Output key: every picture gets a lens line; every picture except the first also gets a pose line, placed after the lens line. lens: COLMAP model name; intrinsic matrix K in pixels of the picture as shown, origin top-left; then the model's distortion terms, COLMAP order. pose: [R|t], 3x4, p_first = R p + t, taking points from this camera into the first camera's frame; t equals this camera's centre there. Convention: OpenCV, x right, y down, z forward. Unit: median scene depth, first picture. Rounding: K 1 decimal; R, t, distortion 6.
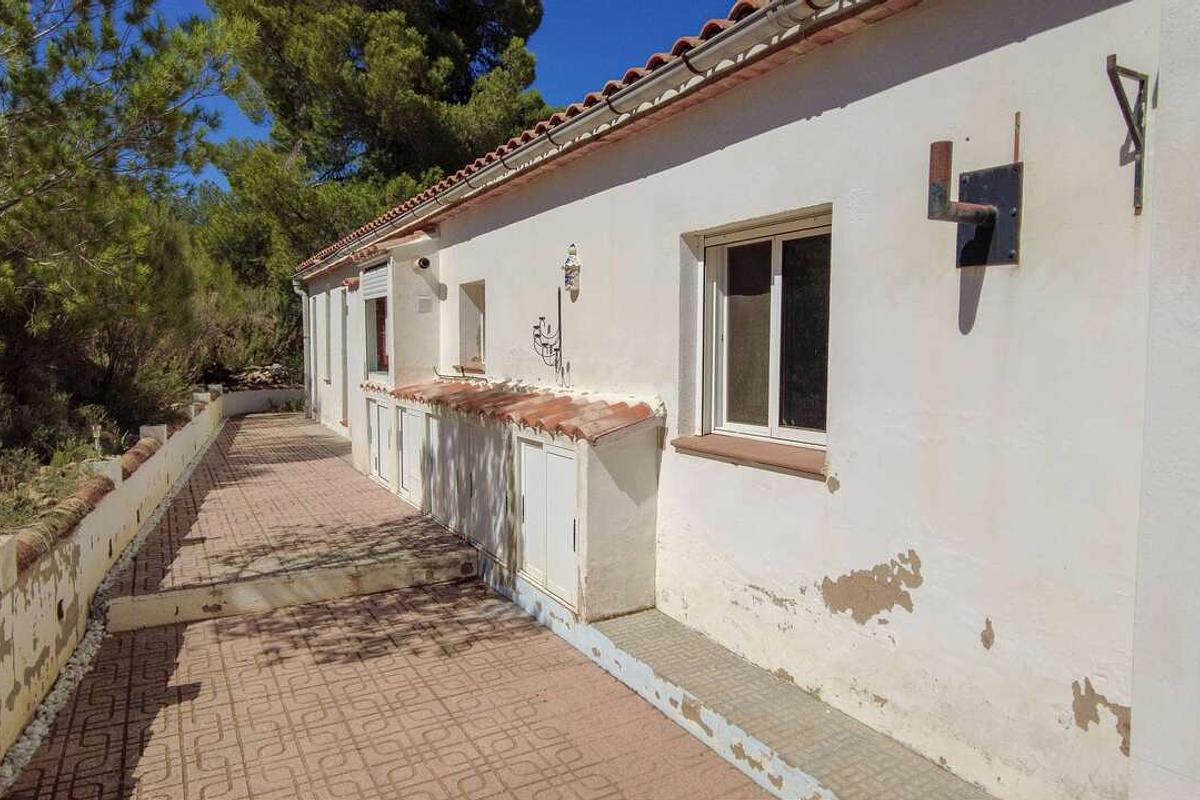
lens RADIAL K [[760.1, 0, 600.0], [0, 760.1, 400.0], [0, 0, 1]] dist [-0.001989, -0.000935]
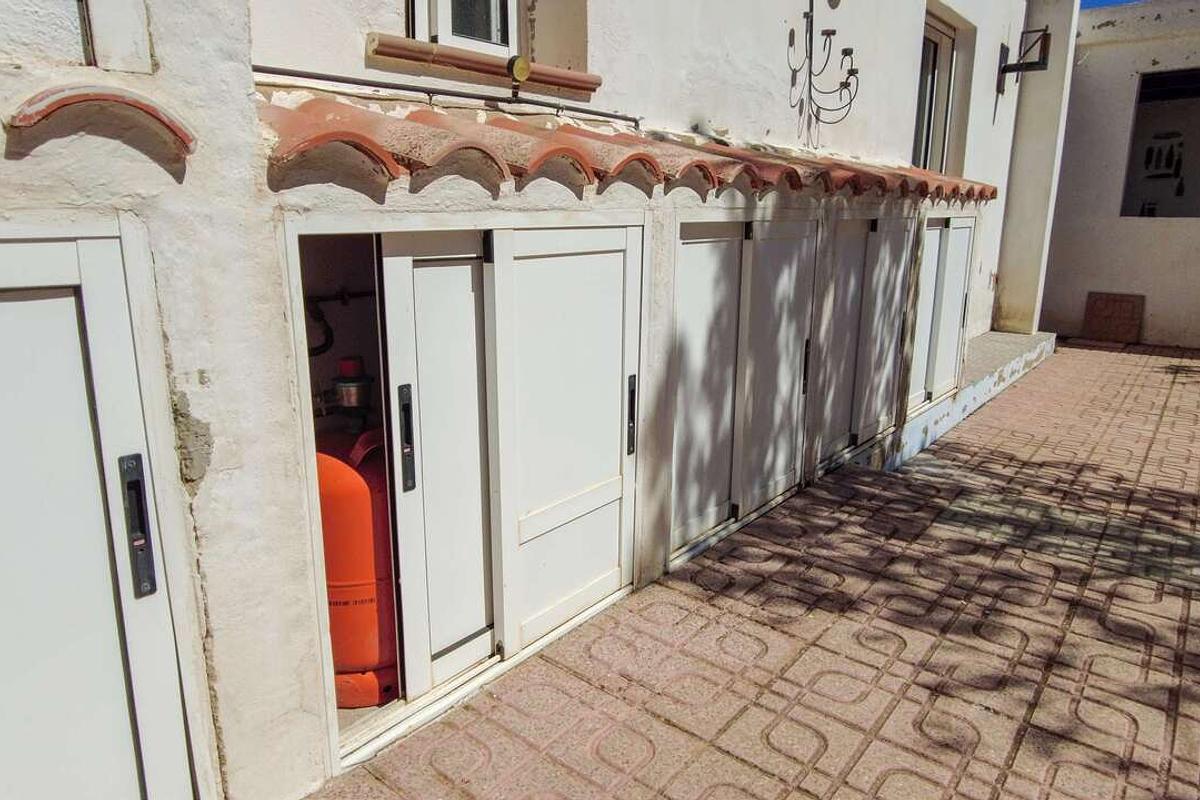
lens RADIAL K [[760.1, 0, 600.0], [0, 760.1, 400.0], [0, 0, 1]] dist [-0.001989, -0.000935]
pose [[-0.350796, -0.238915, 0.905462, -0.563340], [0.055578, 0.959891, 0.274809, -0.000664], [-0.934801, 0.146725, -0.323447, 1.306868]]
